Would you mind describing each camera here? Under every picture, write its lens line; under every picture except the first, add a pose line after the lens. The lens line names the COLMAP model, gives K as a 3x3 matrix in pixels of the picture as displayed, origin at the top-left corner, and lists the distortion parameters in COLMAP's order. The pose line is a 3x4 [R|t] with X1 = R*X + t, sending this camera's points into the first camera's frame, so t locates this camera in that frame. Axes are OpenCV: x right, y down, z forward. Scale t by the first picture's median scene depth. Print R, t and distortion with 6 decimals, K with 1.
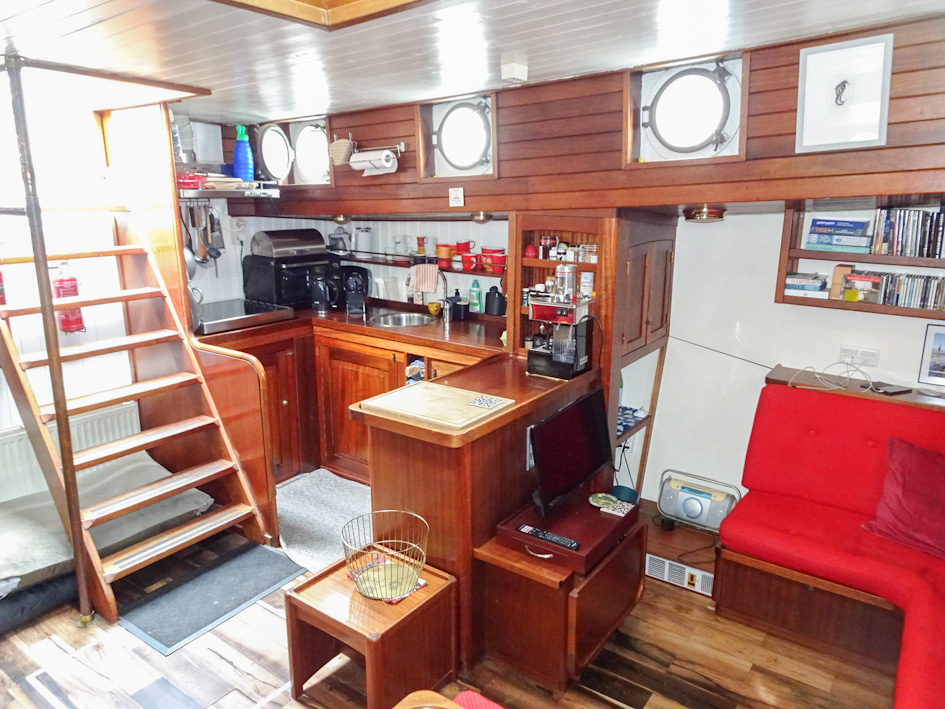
lens RADIAL K [[673.3, 0, 462.8], [0, 673.3, 354.4], [0, 0, 1]] dist [0.004694, 0.001539]
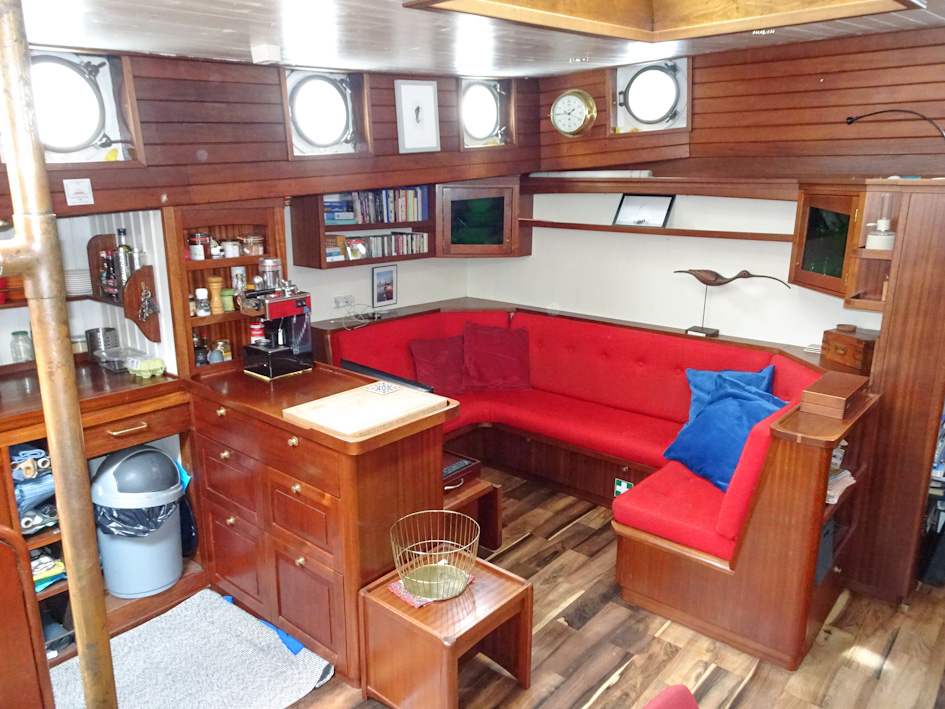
lens RADIAL K [[709.4, 0, 474.8], [0, 709.4, 355.8], [0, 0, 1]] dist [0.004665, 0.006418]
pose [[0.080023, -0.252103, 0.964386, -0.773973], [0.231834, 0.945665, 0.227972, -0.150514], [-0.969458, 0.205334, 0.134121, 0.553840]]
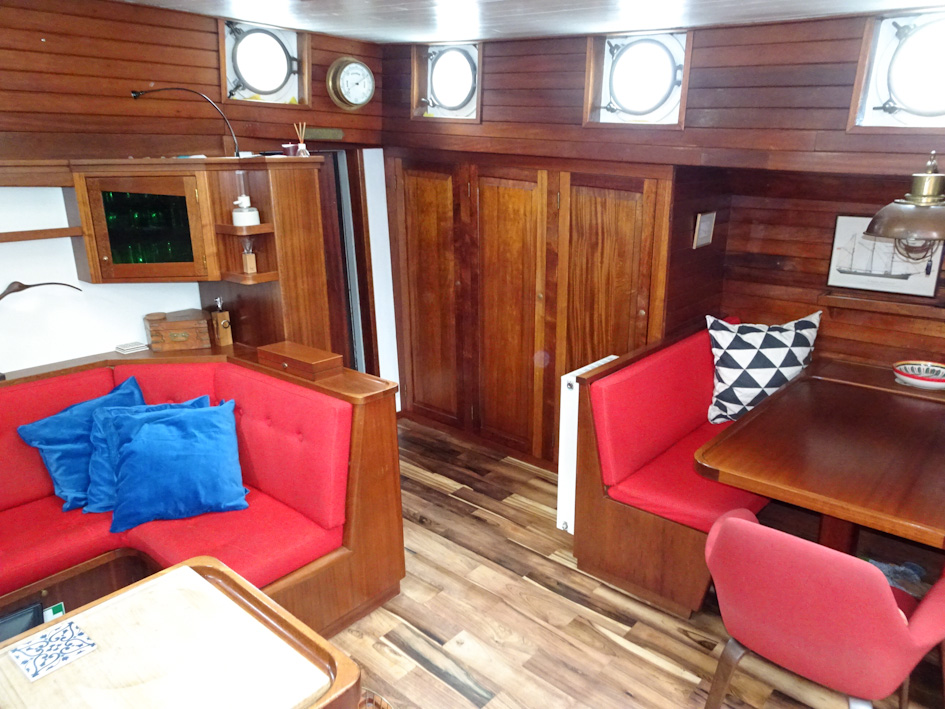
lens RADIAL K [[673.3, 0, 476.6], [0, 673.3, 353.7], [0, 0, 1]] dist [0.004694, 0.001539]
pose [[-0.995536, -0.021880, 0.091807, -0.215400], [0.026701, 0.867722, 0.496332, -0.243083], [-0.090523, 0.496568, -0.863265, 0.986098]]
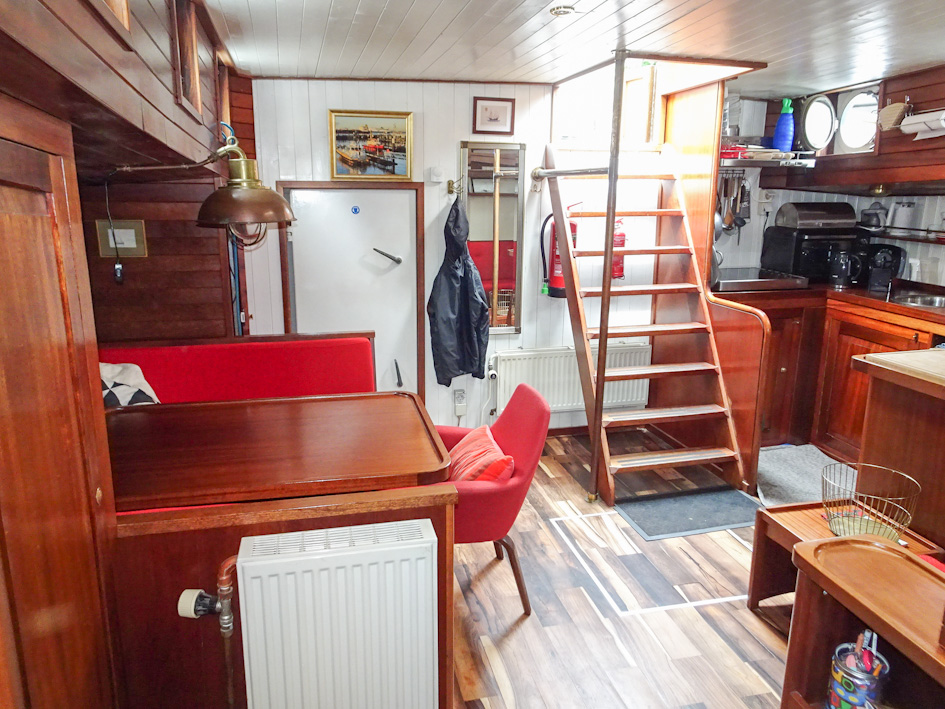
lens RADIAL K [[673.3, 0, 476.6], [0, 673.3, 355.3], [0, 0, 1]] dist [0.004694, 0.001539]
pose [[0.759857, 0.155072, -0.631324, 0.033400], [-0.150516, 0.986711, 0.061206, 0.074050], [0.632426, 0.048517, 0.773100, -0.118860]]
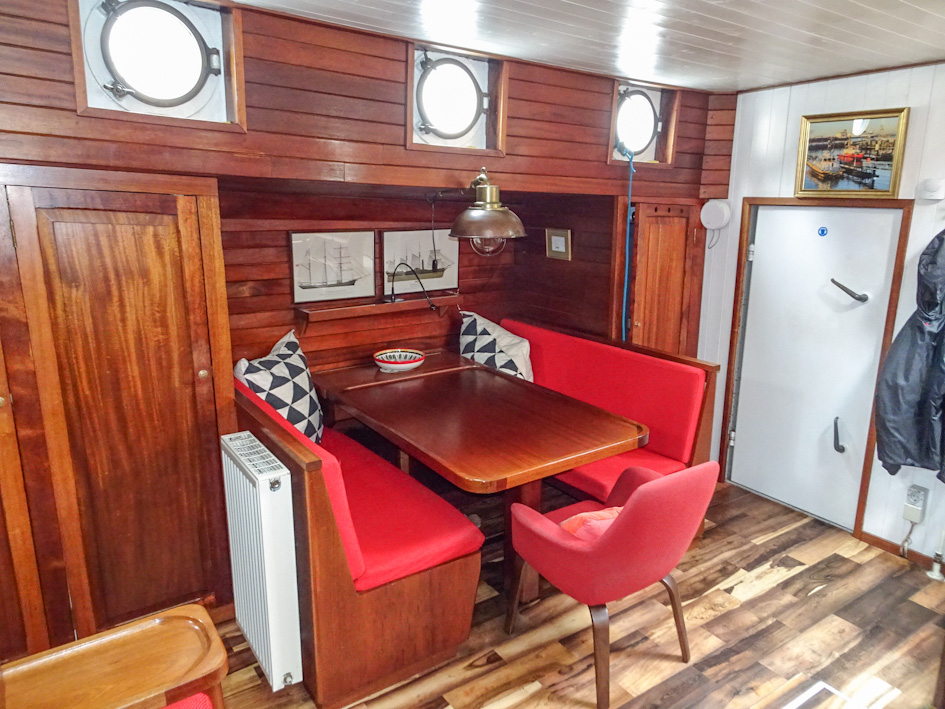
lens RADIAL K [[673.3, 0, 472.5], [0, 673.3, 355.6], [0, 0, 1]] dist [0.004694, 0.001539]
pose [[-0.337390, 0.221604, -0.914910, 0.226040], [-0.220474, 0.926264, 0.305658, -0.101416], [0.915182, 0.304840, -0.263654, 0.520479]]
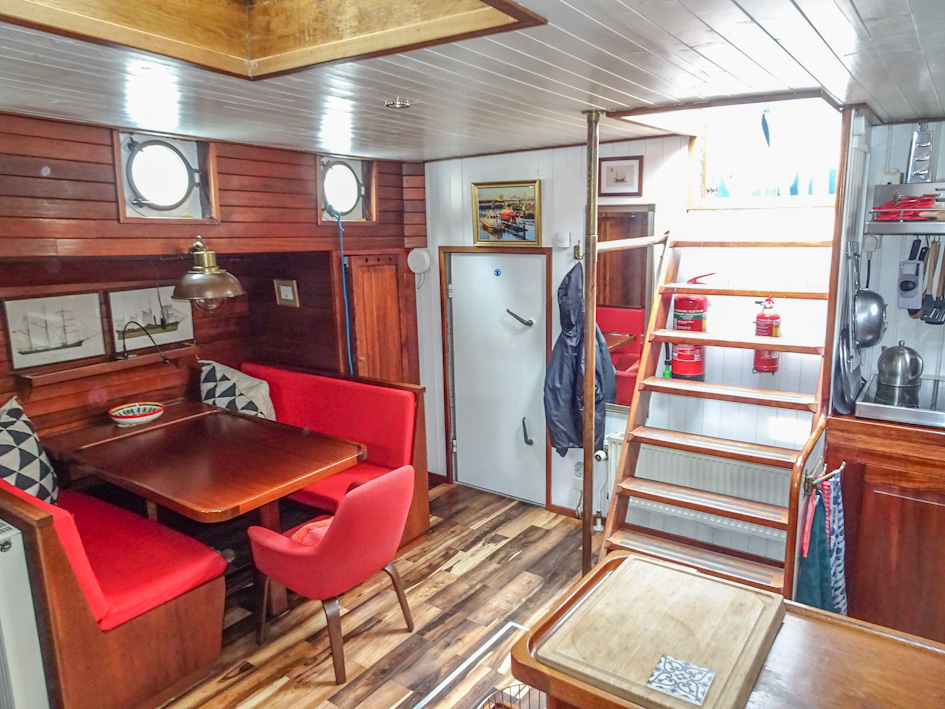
lens RADIAL K [[673.3, 0, 476.4], [0, 673.3, 354.8], [0, 0, 1]] dist [0.004694, 0.001539]
pose [[0.004182, 0.198124, -0.980168, 0.369157], [-0.209864, 0.958522, 0.192853, -0.171177], [0.977722, 0.204896, 0.045587, 0.615646]]
